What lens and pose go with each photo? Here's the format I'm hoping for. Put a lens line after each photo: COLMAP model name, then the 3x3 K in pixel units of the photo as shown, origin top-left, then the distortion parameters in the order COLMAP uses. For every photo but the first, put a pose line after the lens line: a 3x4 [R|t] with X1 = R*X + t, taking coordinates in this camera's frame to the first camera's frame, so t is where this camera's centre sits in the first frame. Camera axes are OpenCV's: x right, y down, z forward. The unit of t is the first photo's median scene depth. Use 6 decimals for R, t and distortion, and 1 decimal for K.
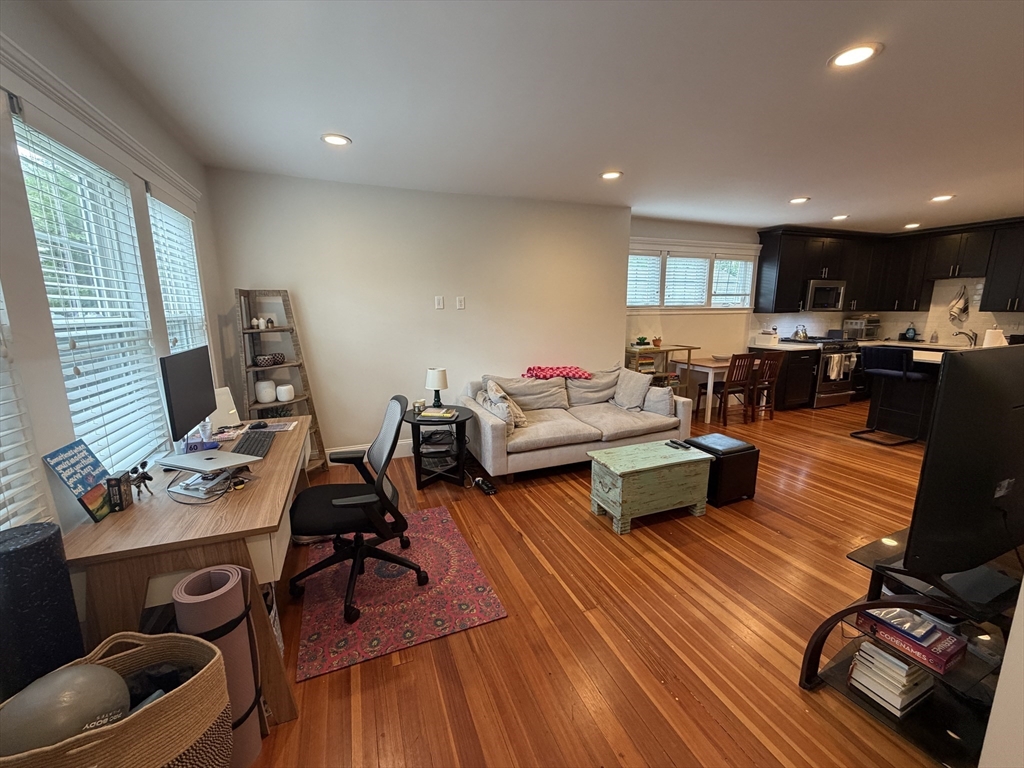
lens RADIAL K [[409.3, 0, 511.6], [0, 409.3, 382.7], [0, 0, 1]] dist [-0.000224, 0.000077]
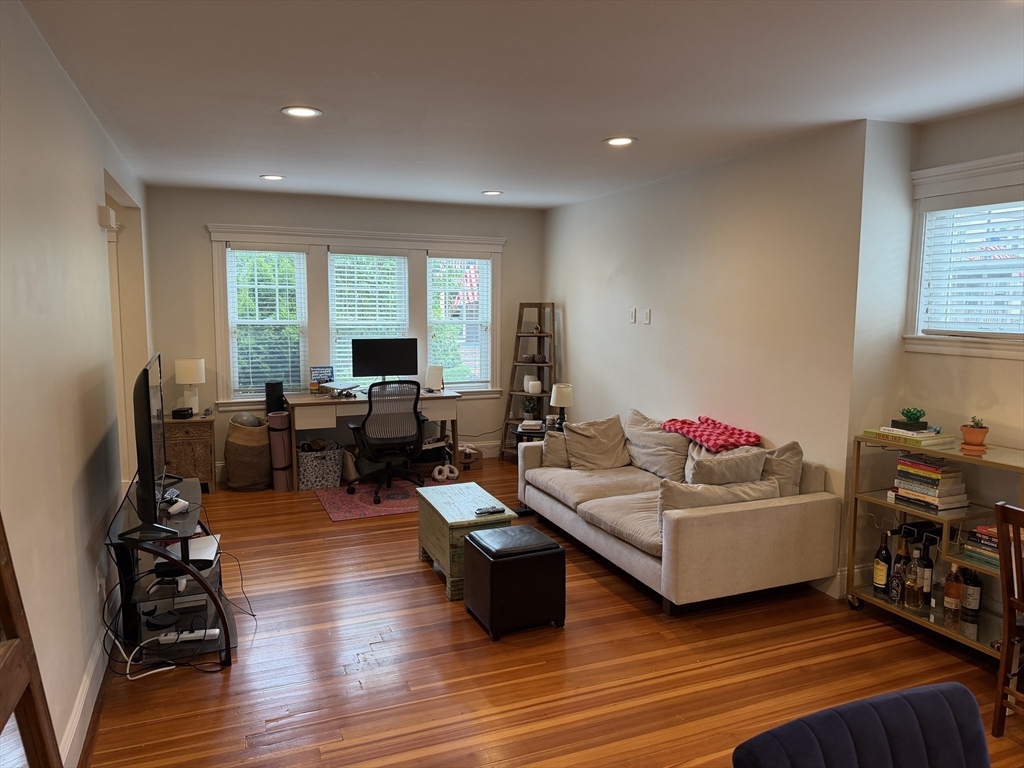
lens RADIAL K [[712.4, 0, 512.5], [0, 712.4, 385.8], [0, 0, 1]] dist [0.001375, -0.005034]
pose [[0.006040, 0.119191, -0.992853, 1.217869], [-0.187288, 0.975436, 0.115961, -0.169253], [0.982286, 0.185249, 0.028214, 0.701823]]
